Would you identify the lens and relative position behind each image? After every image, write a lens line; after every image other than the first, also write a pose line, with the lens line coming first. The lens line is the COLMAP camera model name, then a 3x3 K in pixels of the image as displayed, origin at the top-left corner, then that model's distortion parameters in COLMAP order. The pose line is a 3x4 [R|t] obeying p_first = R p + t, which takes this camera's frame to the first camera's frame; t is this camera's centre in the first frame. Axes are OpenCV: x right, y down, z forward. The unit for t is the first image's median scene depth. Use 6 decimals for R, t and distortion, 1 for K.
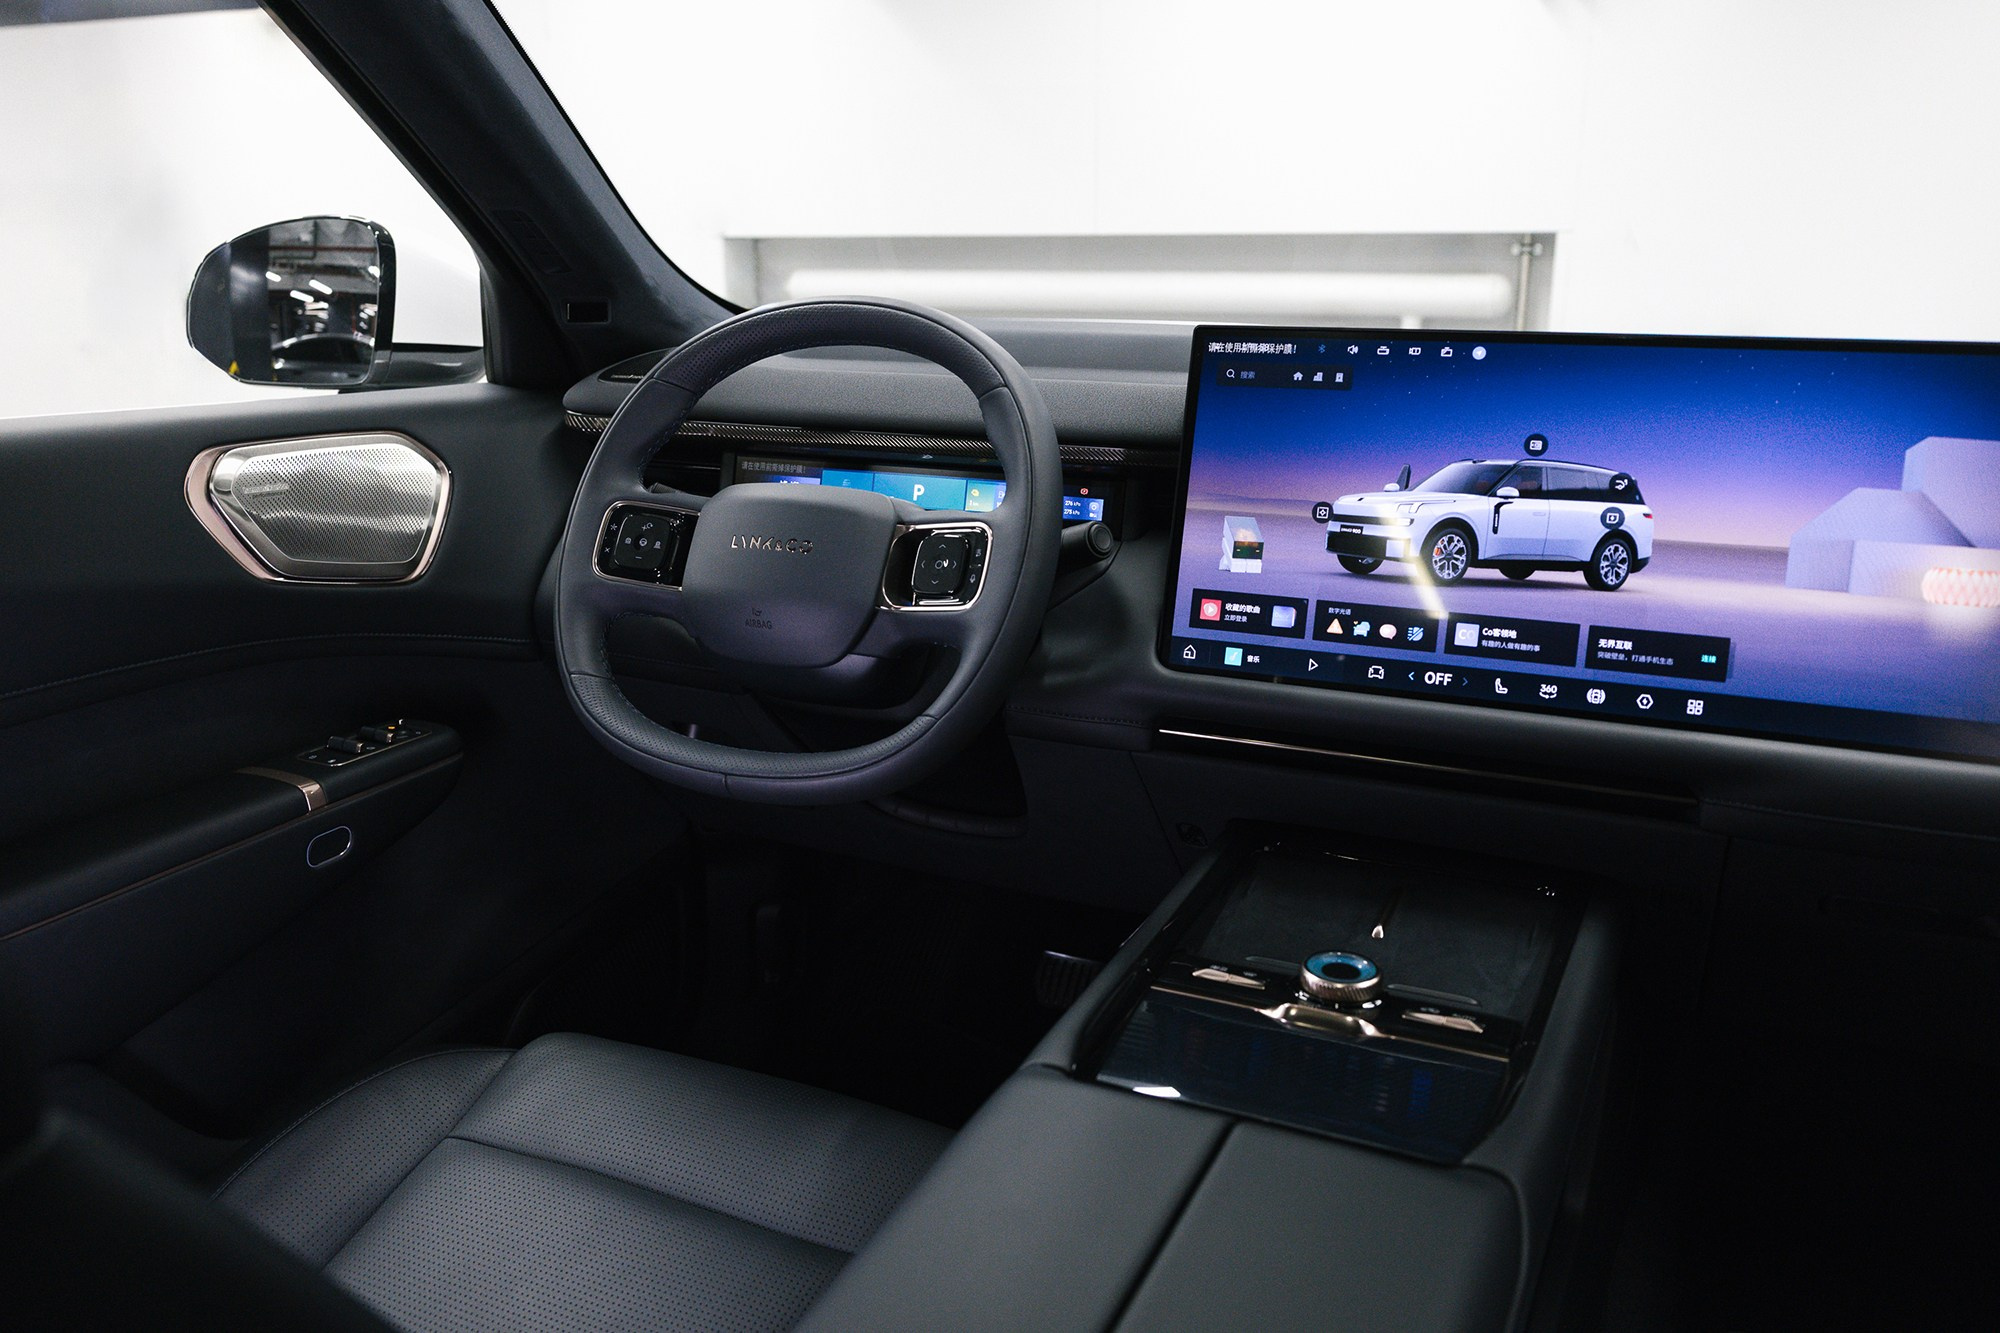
lens RADIAL K [[1530.4, 0, 1009.5], [0, 1530.4, 669.3], [0, 0, 1]] dist [-0.030341, 0.017015]
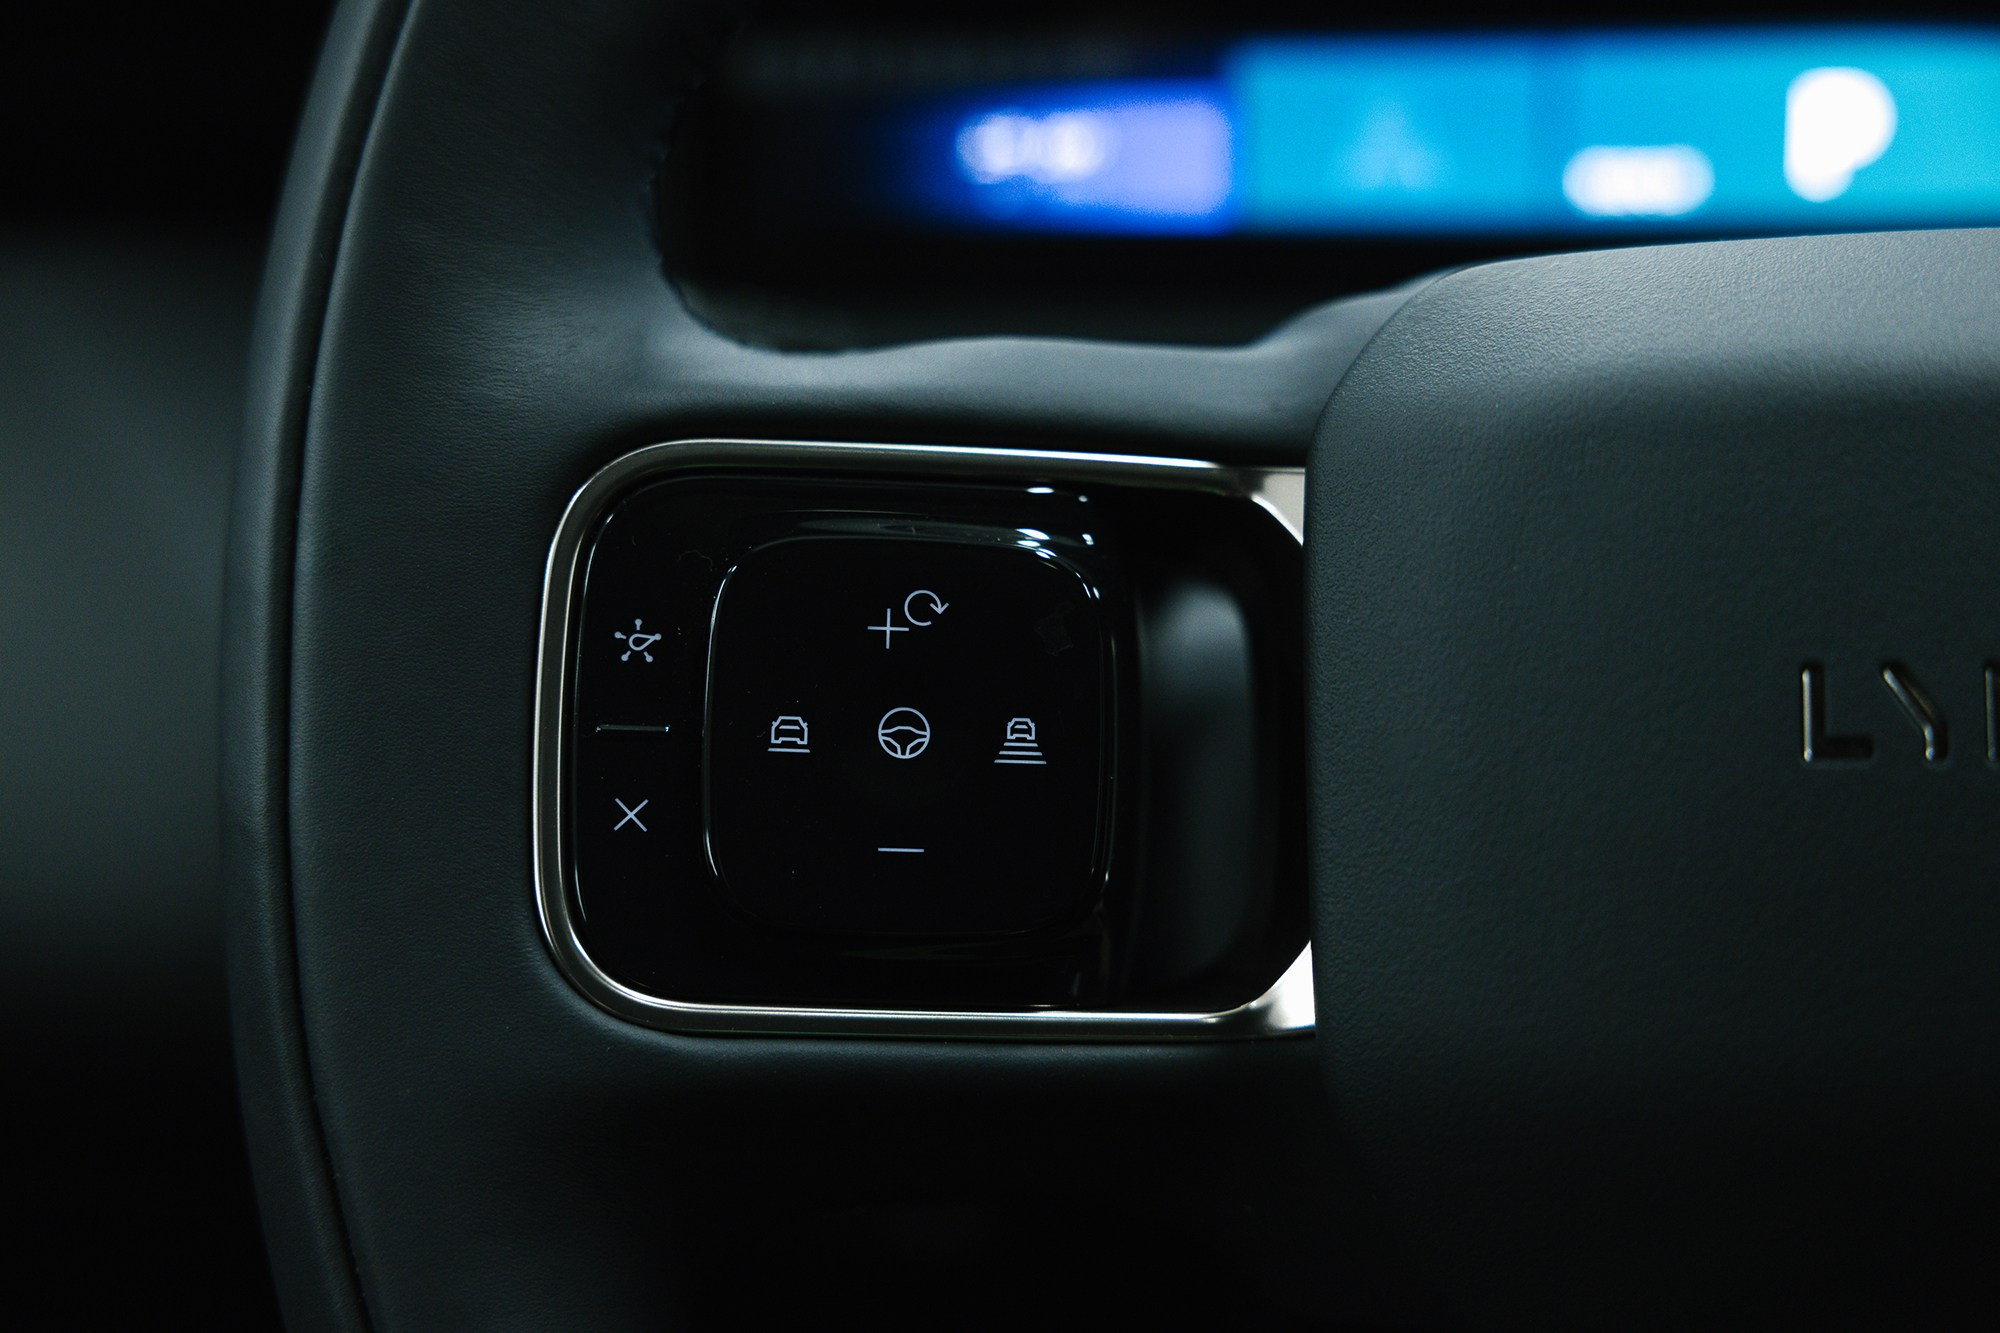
lens RADIAL K [[3732.3, 0, 998.0], [0, 3732.3, 662.0], [0, 0, 1]] dist [0.034852, 0.000000]
pose [[0.945573, -0.141456, 0.293056, -0.349595], [0.114911, 0.987705, 0.105988, -0.132159], [-0.304445, -0.066545, 0.950203, 0.705627]]
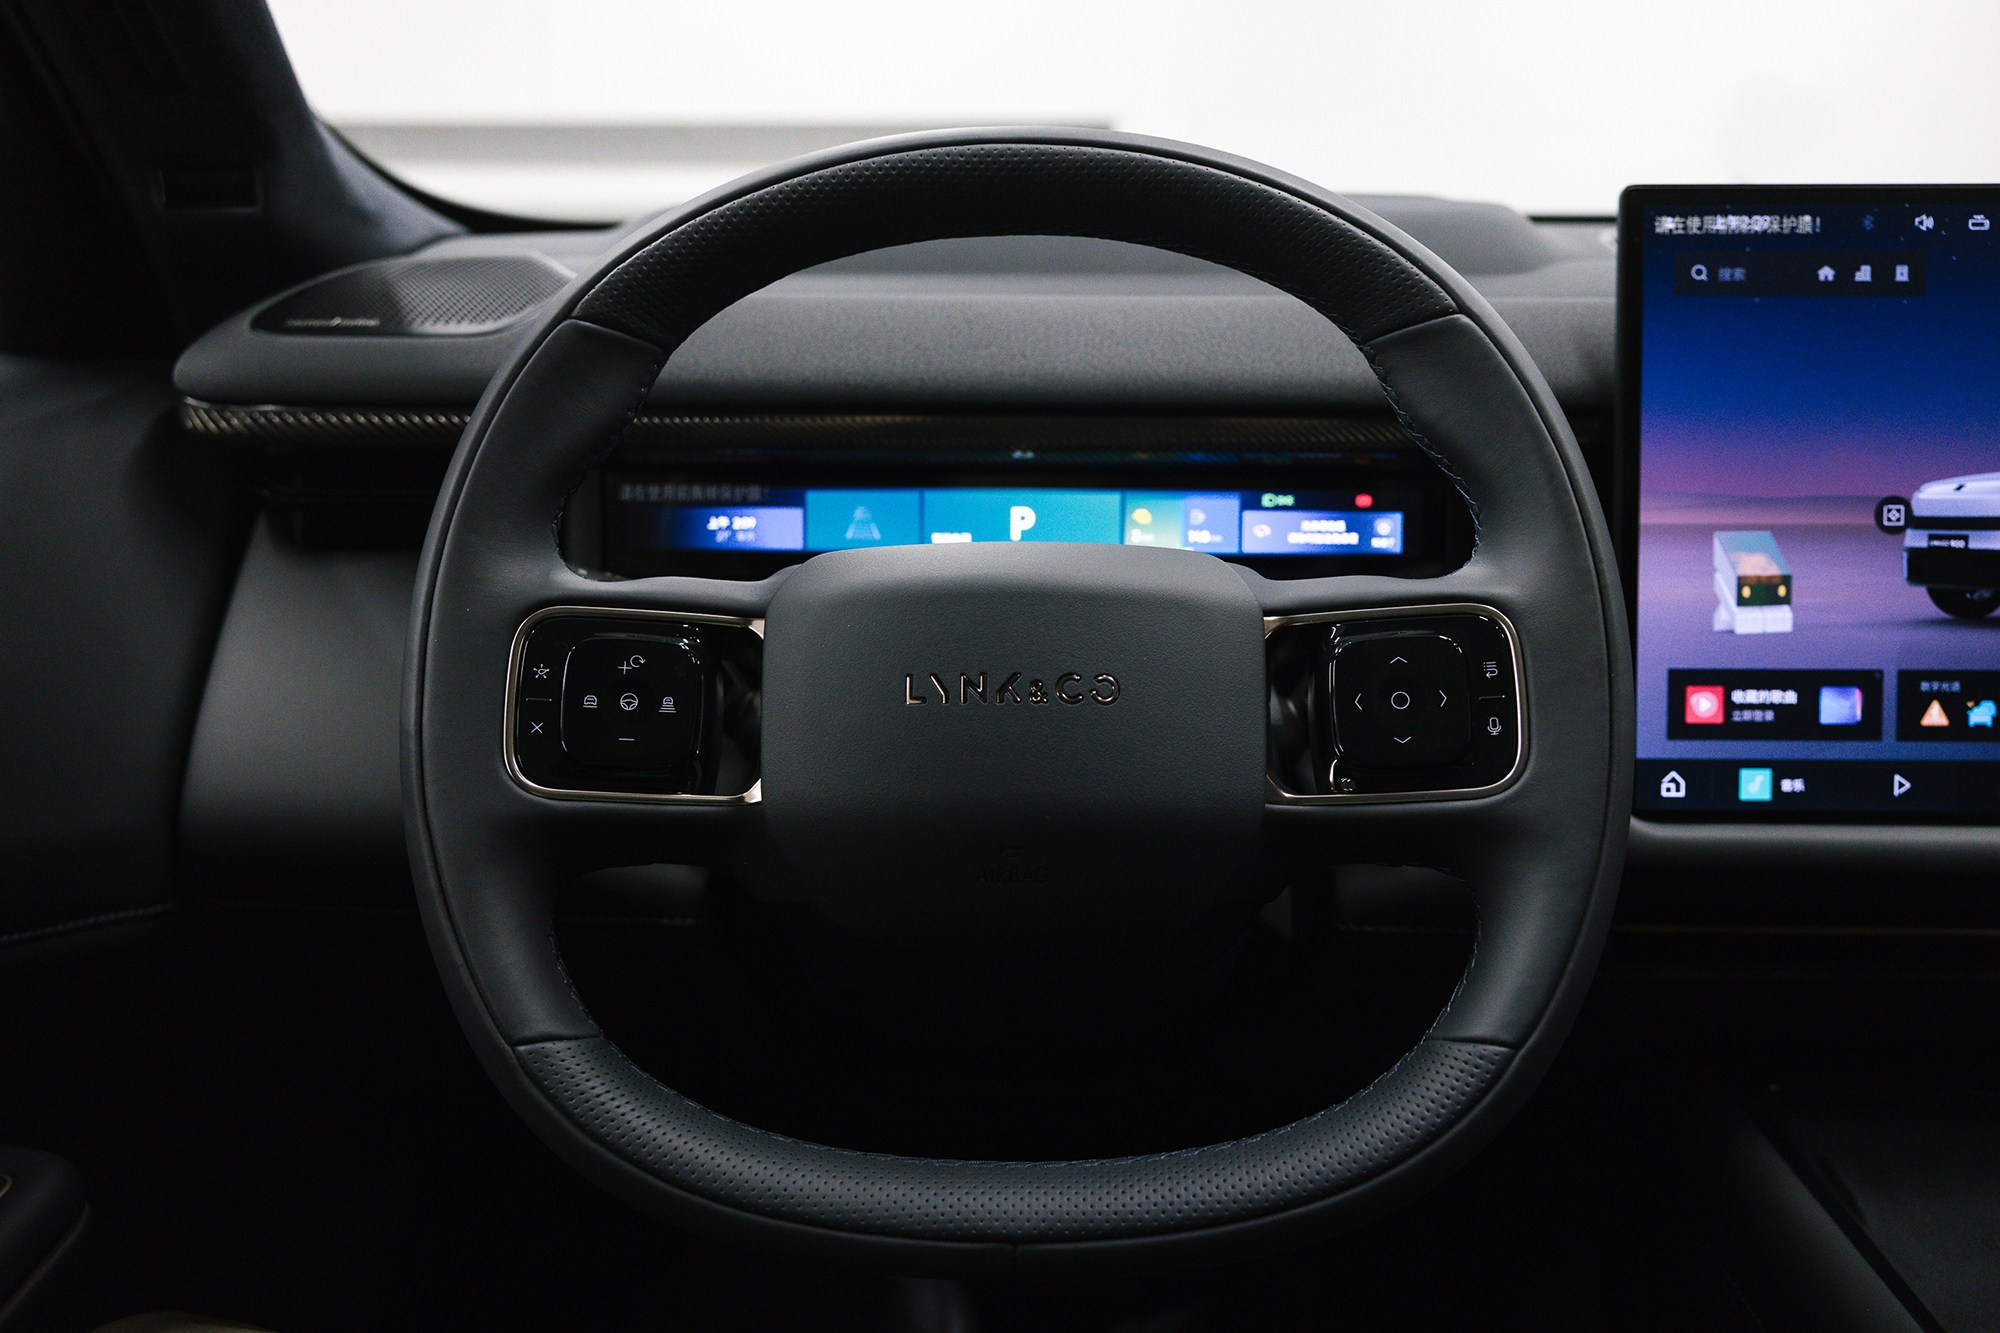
lens RADIAL K [[1717.4, 0, 1013.9], [0, 1717.4, 673.1], [0, 0, 1]] dist [-0.021516, 0.016720]
pose [[0.921267, -0.113878, 0.371886, -0.335968], [0.104652, 0.993492, 0.044970, -0.107216], [-0.374587, -0.002511, 0.927189, 0.537773]]
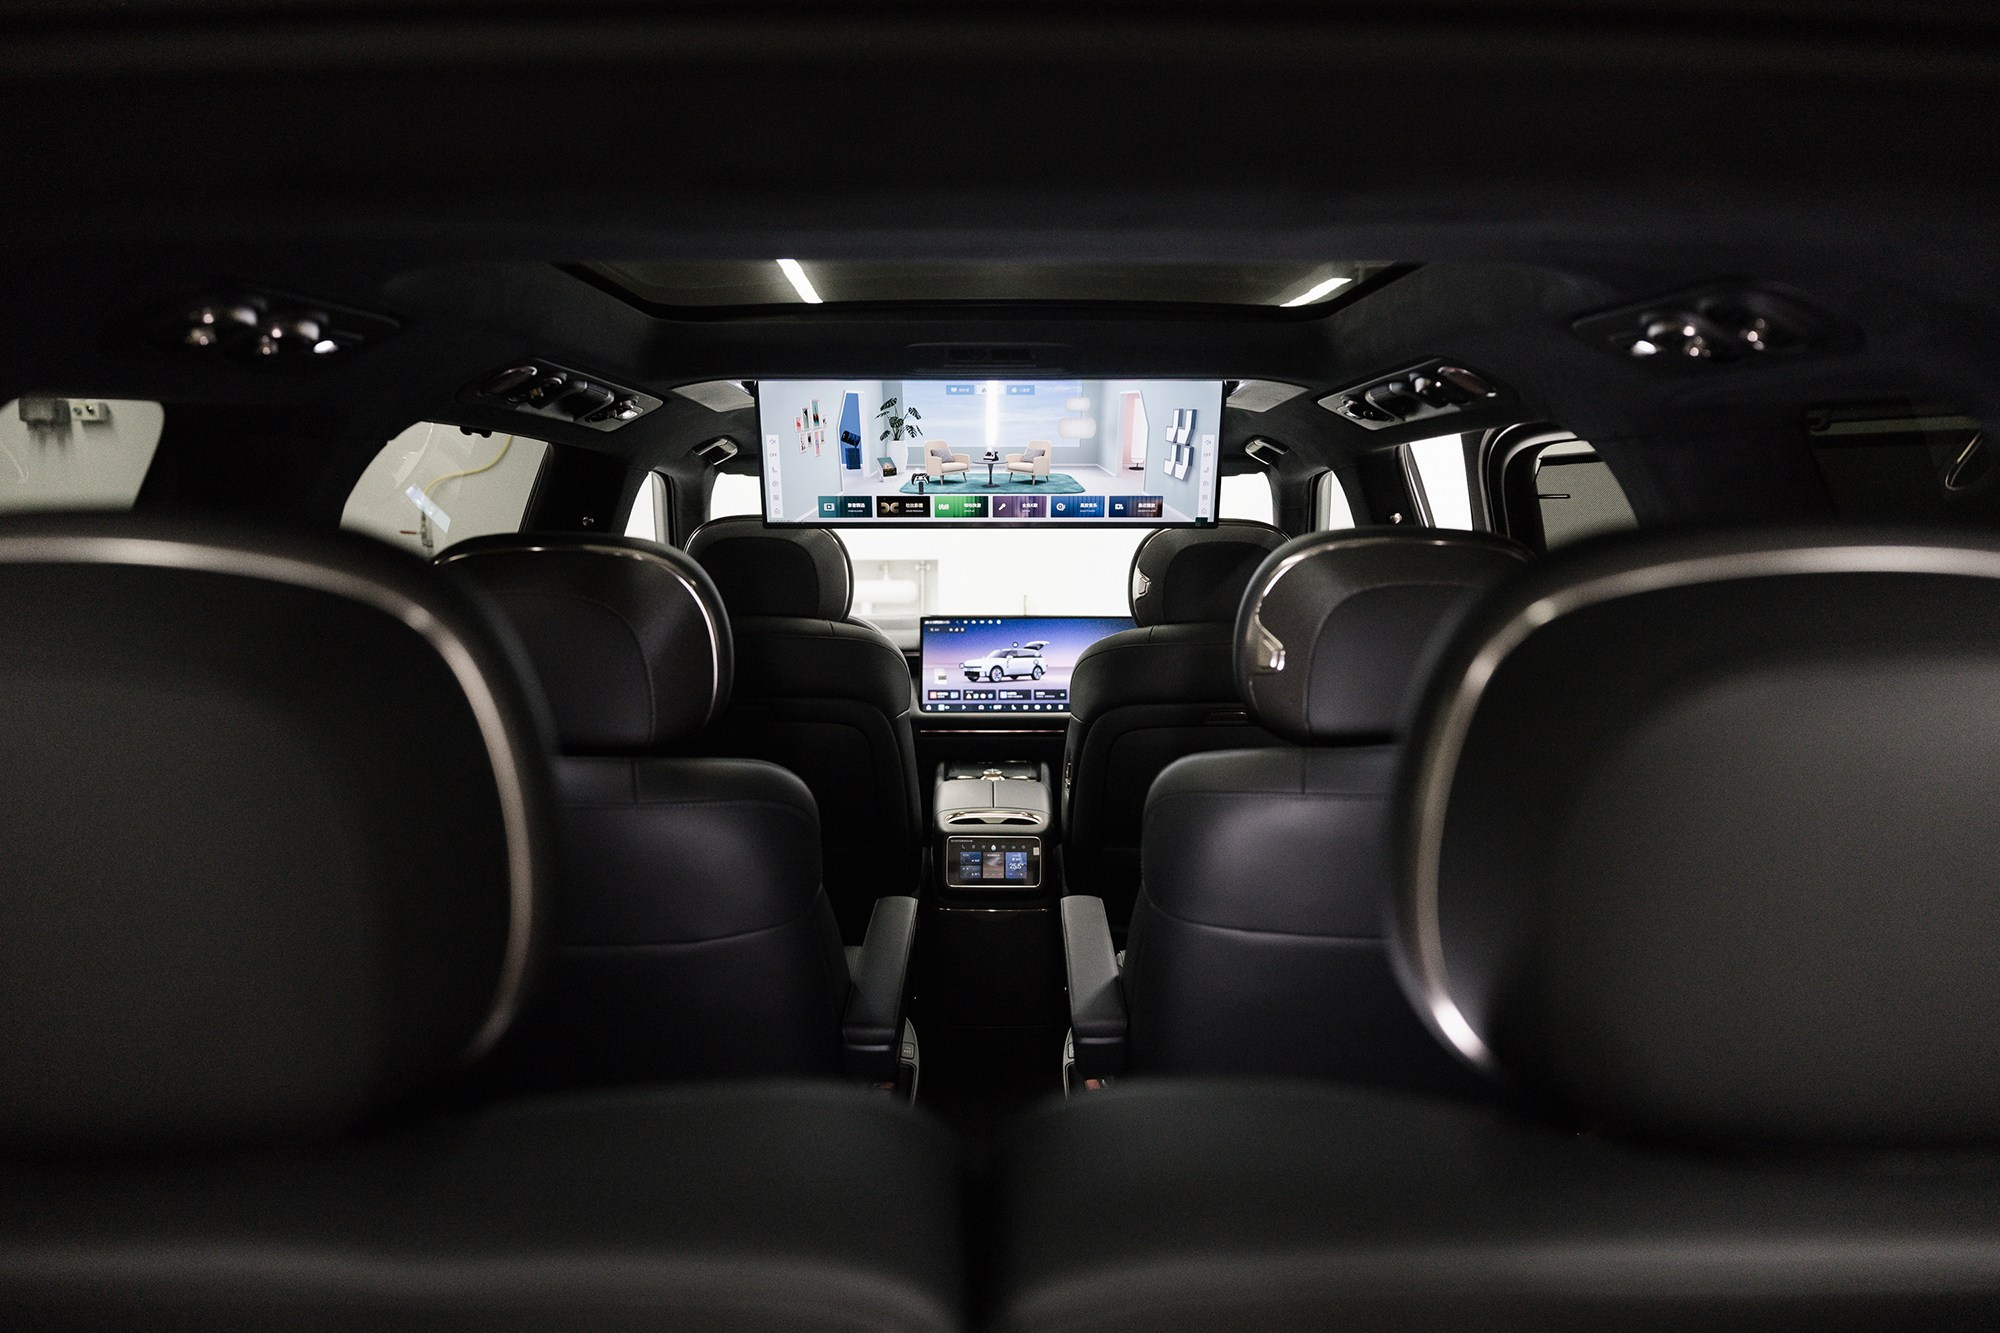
lens RADIAL K [[1392.4, 0, 1001.8], [0, 1392.4, 670.5], [0, 0, 1]] dist [-0.001208, 0.003230]
pose [[0.908461, -0.040028, 0.416049, -1.099738], [0.112490, 0.982091, -0.151139, 0.424404], [-0.402548, 0.184105, 0.896694, -2.034212]]
